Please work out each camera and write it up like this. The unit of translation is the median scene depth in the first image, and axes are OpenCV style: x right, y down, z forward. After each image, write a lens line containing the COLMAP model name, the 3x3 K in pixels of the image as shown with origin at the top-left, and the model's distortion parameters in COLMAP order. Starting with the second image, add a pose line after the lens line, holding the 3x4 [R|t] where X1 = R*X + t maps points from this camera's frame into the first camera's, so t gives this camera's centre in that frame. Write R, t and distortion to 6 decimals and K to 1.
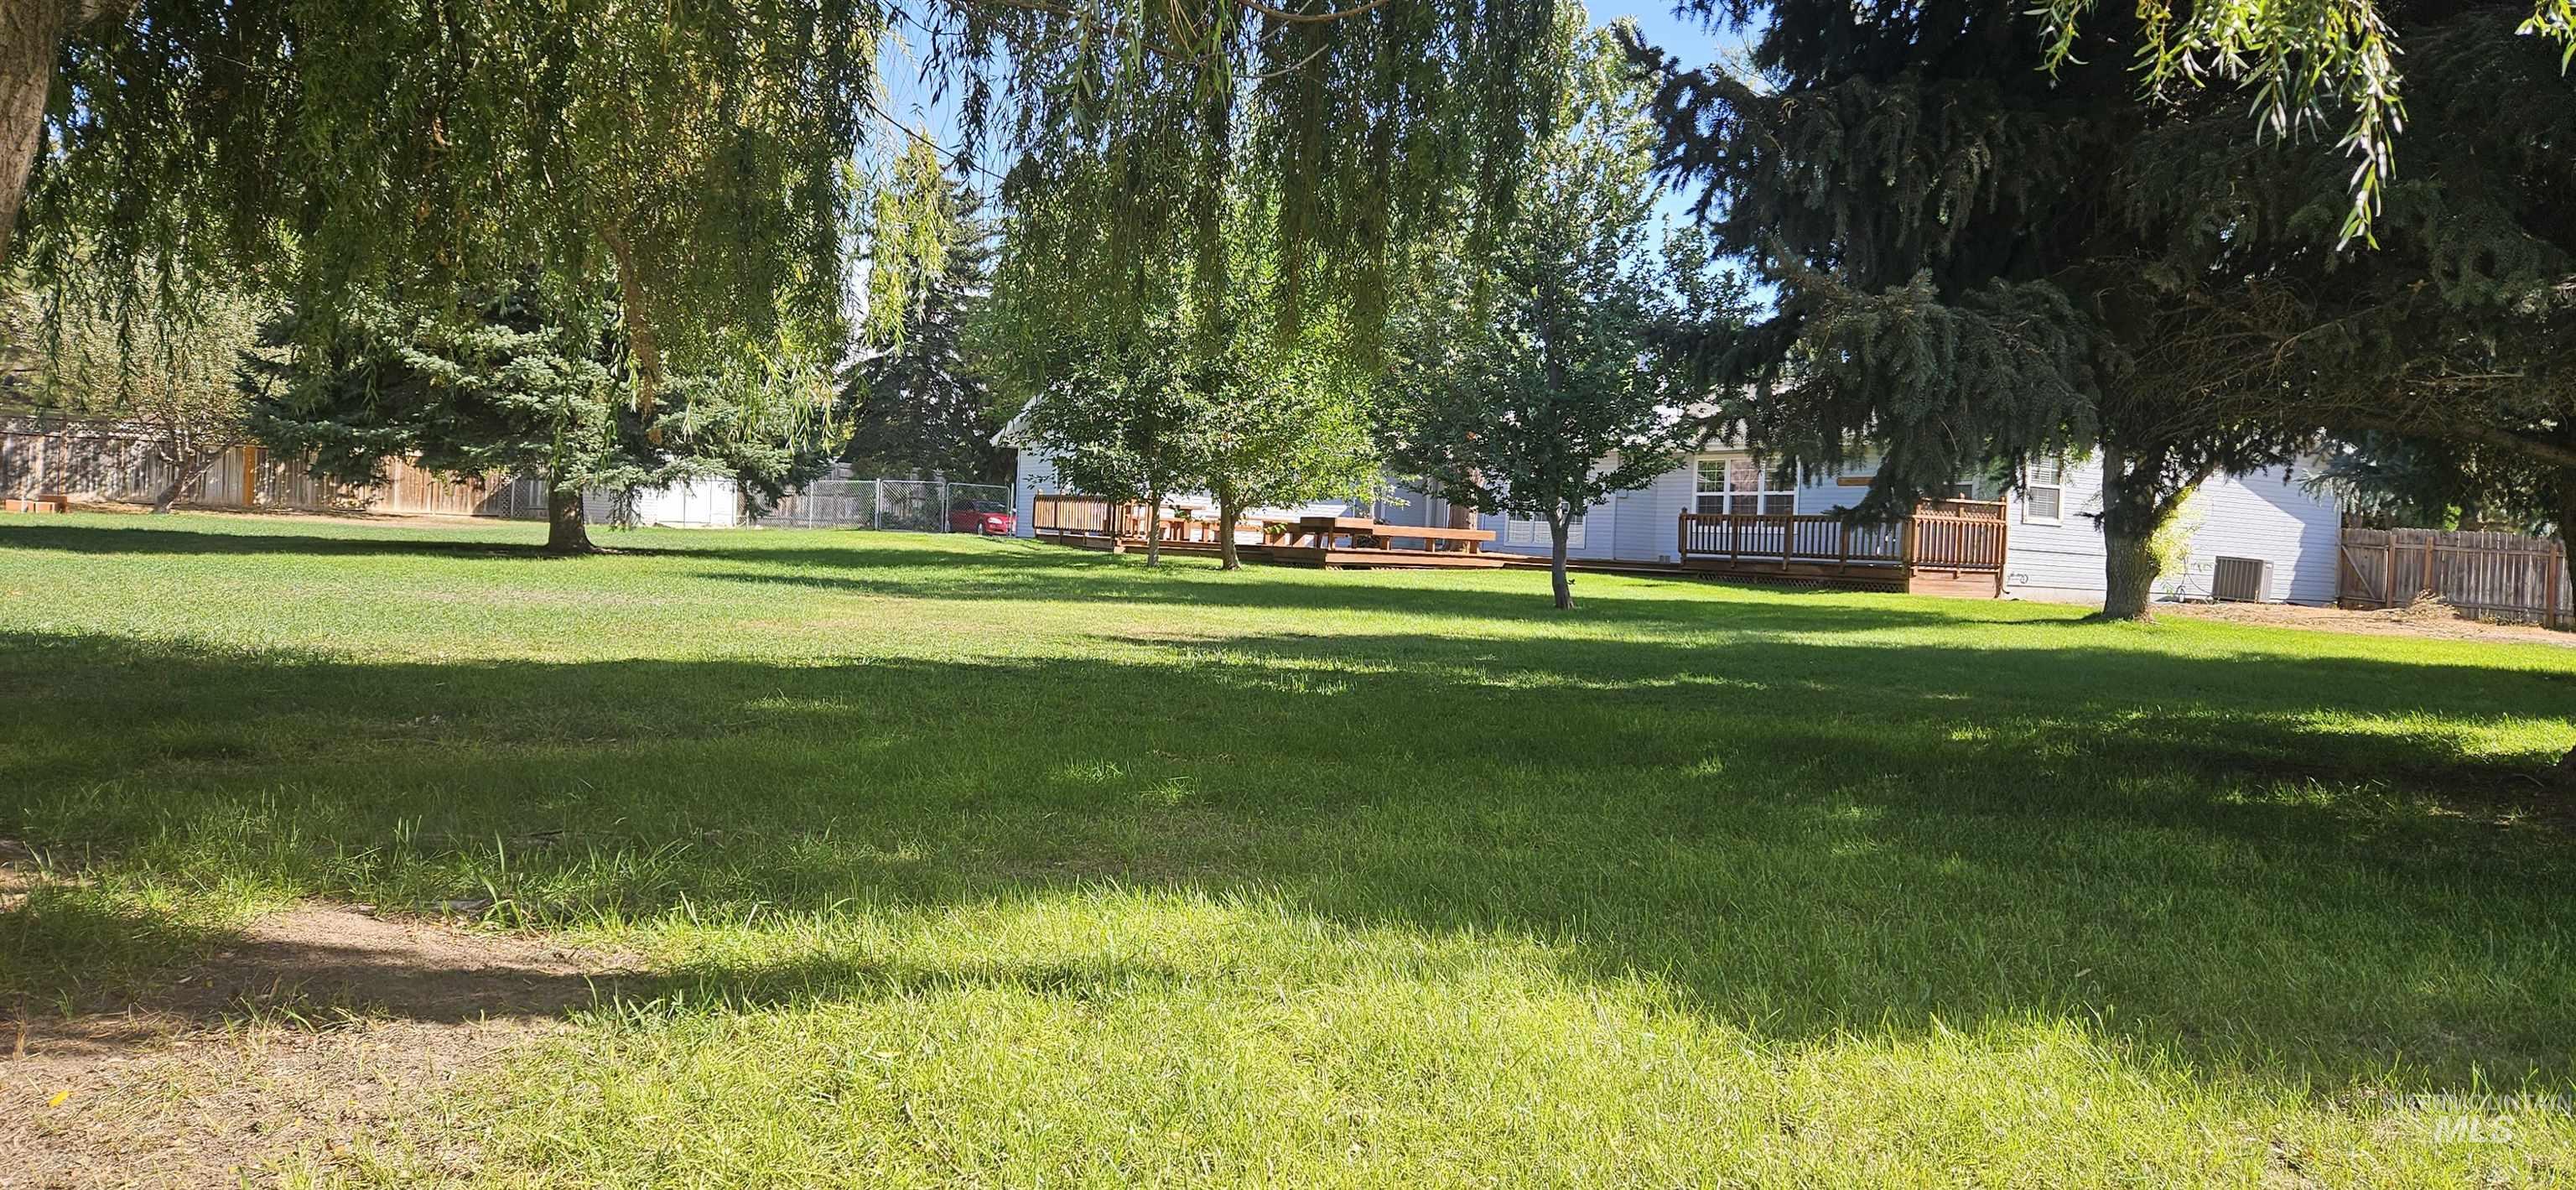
lens RADIAL K [[1881.2, 0, 1288.0], [0, 1881.2, 595.0], [0, 0, 1]] dist [0.041993, -0.001297]
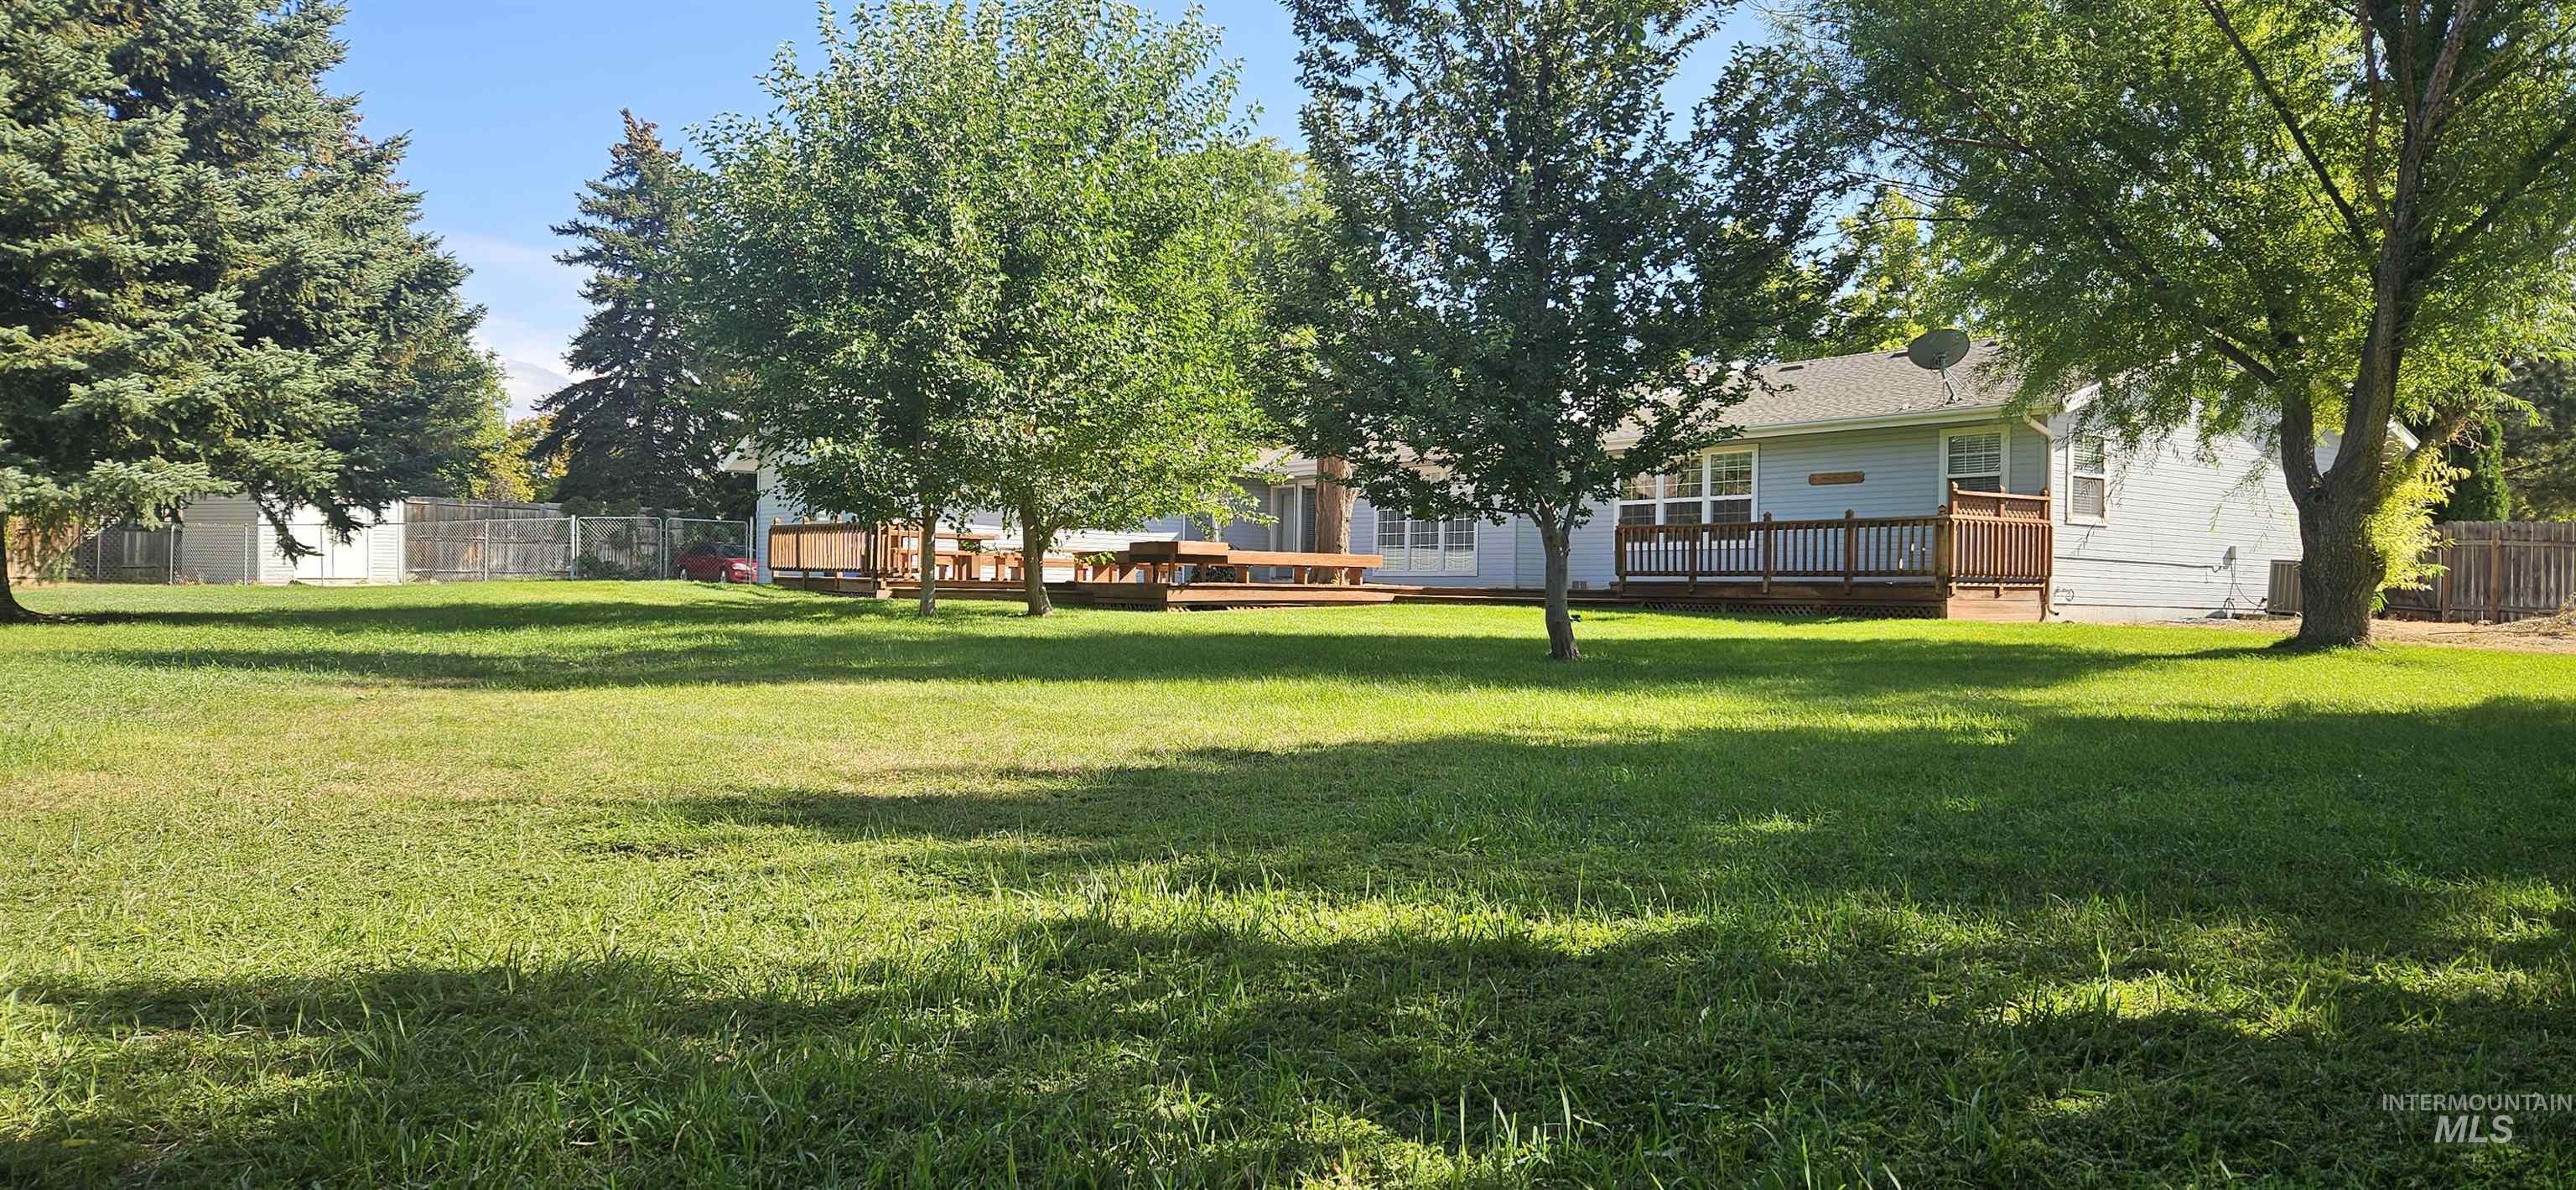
lens RADIAL K [[1796.0, 0, 1288.0], [0, 1796.0, 595.0], [0, 0, 1]] dist [0.092546, -0.000556]
pose [[0.992452, -0.031361, 0.118559, -0.016794], [0.033869, 0.999242, -0.019194, -0.004978], [-0.117867, 0.023064, 0.992762, 0.292382]]
